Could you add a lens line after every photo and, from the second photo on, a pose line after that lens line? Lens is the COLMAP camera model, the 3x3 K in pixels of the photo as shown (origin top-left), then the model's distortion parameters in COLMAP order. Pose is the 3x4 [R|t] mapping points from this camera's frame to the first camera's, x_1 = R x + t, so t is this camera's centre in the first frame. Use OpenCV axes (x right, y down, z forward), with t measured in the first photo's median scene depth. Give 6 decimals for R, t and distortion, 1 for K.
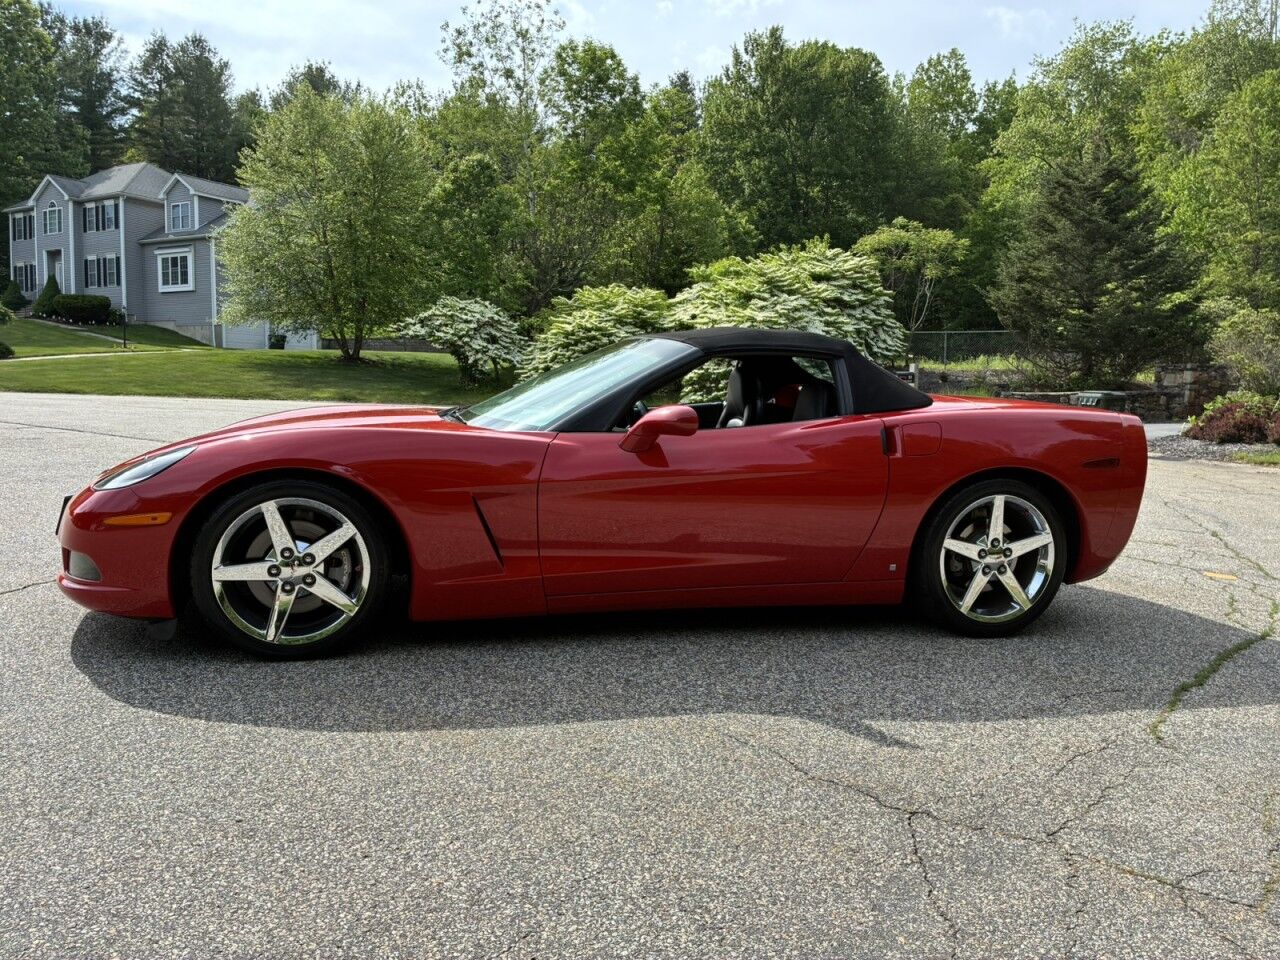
lens RADIAL K [[971.9, 0, 644.0], [0, 971.9, 468.6], [0, 0, 1]] dist [0.057816, -0.068379]
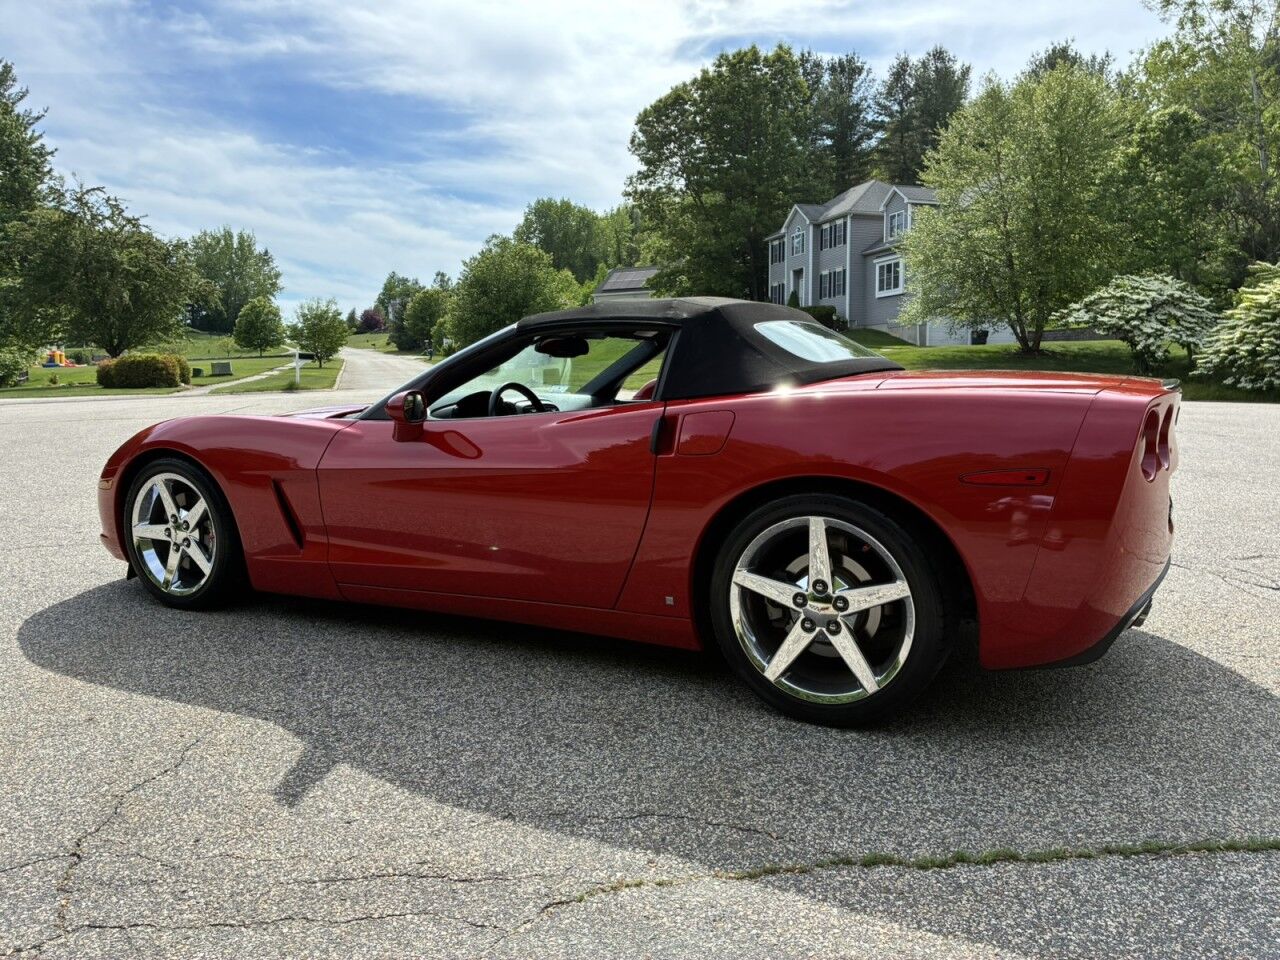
lens RADIAL K [[971.9, 0, 643.8], [0, 971.9, 467.3], [0, 0, 1]] dist [0.057816, -0.068379]
pose [[0.735948, 0.036506, -0.676053, 0.092832], [-0.034413, 0.999272, 0.016498, -0.001846], [0.676163, 0.011123, 0.736668, 0.052741]]
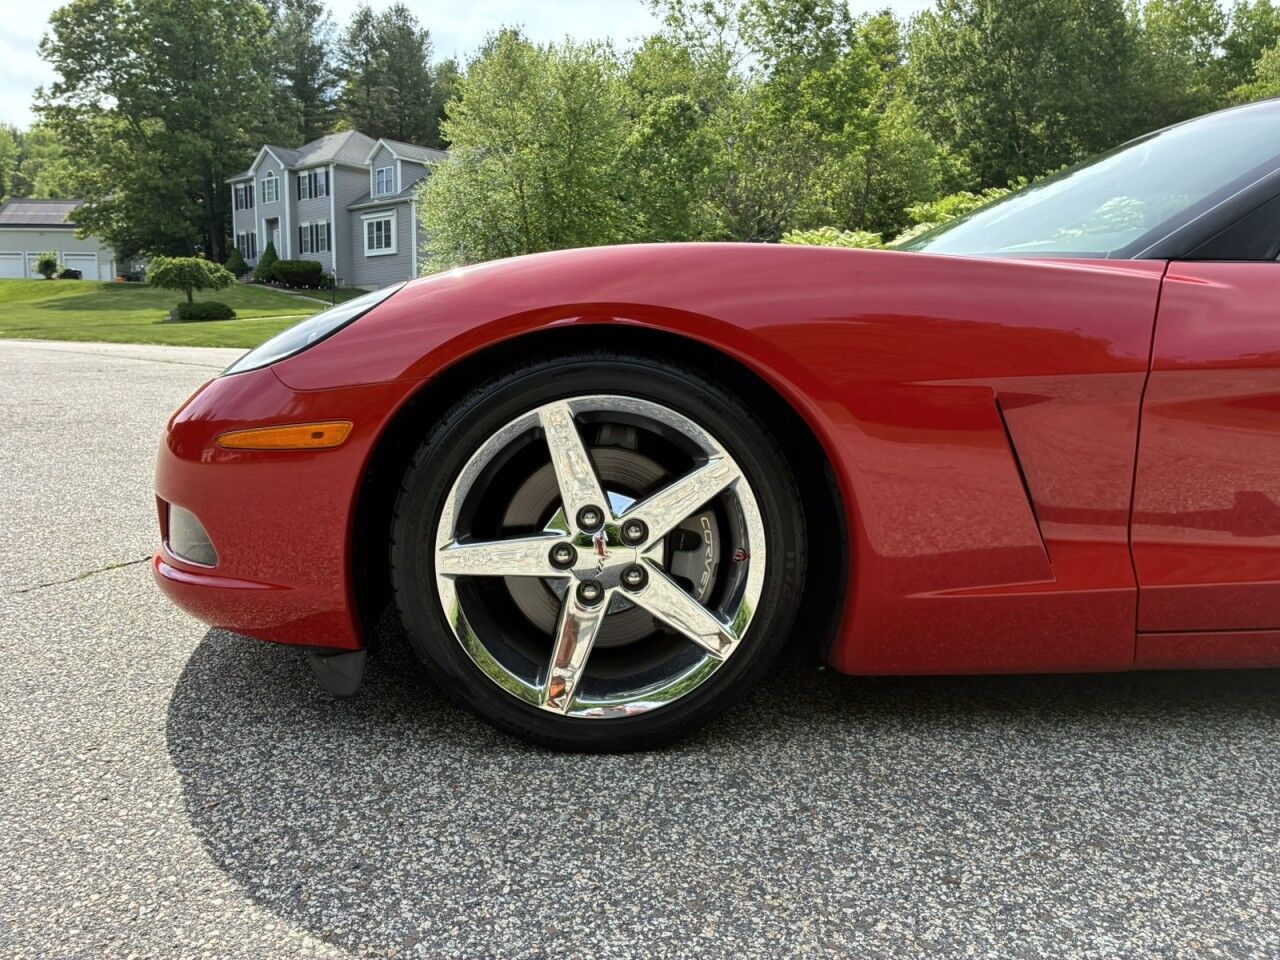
lens RADIAL K [[971.9, 0, 642.4], [0, 971.9, 472.1], [0, 0, 1]] dist [0.057816, -0.068379]
pose [[0.983110, 0.018322, -0.182096, -0.027415], [-0.011332, 0.999161, 0.039350, 0.004977], [0.182664, -0.036621, 0.982493, 0.059505]]
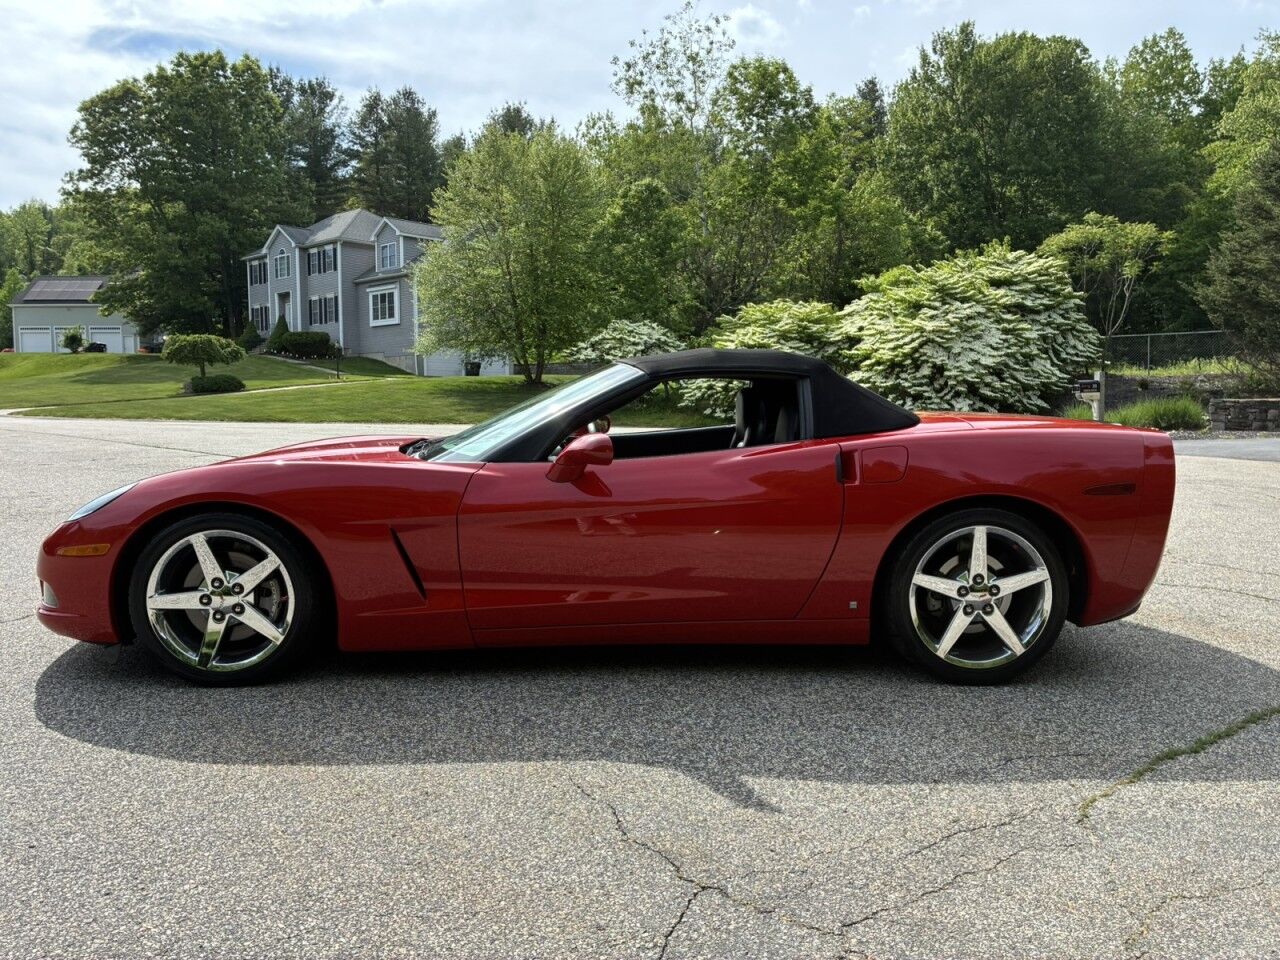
lens RADIAL K [[971.9, 0, 639.5], [0, 971.9, 468.2], [0, 0, 1]] dist [0.057816, -0.068379]
pose [[0.978702, -0.010227, -0.205031, 0.030669], [0.006583, 0.999808, -0.018449, -0.001429], [0.205180, 0.016706, 0.978582, 0.007391]]
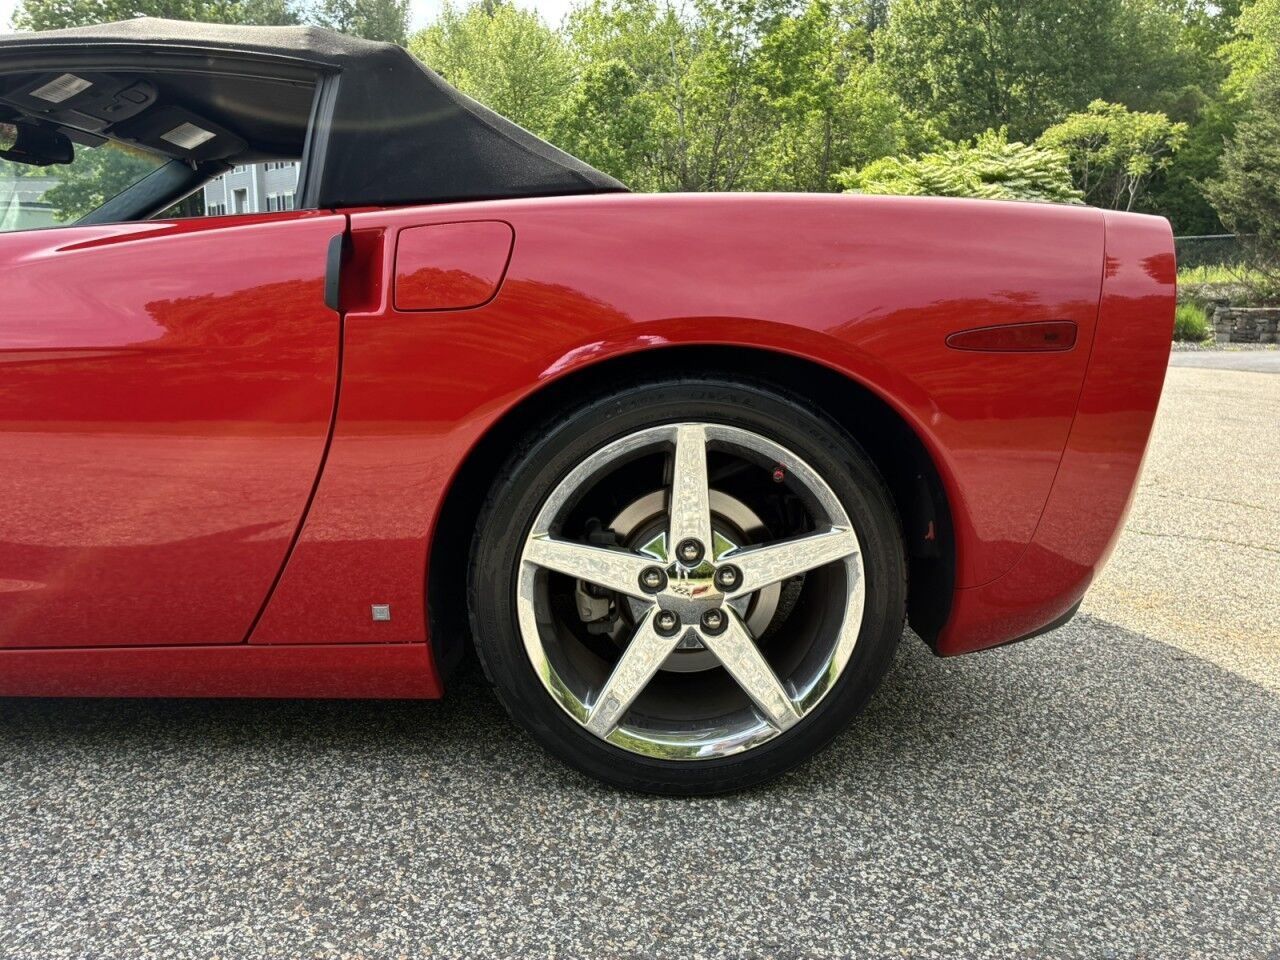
lens RADIAL K [[971.9, 0, 643.2], [0, 971.9, 471.1], [0, 0, 1]] dist [0.057816, -0.068379]
pose [[0.980110, 0.019302, -0.197515, 0.052923], [-0.005766, 0.997609, 0.068877, 0.002521], [0.198372, -0.066368, 0.977877, 0.081084]]
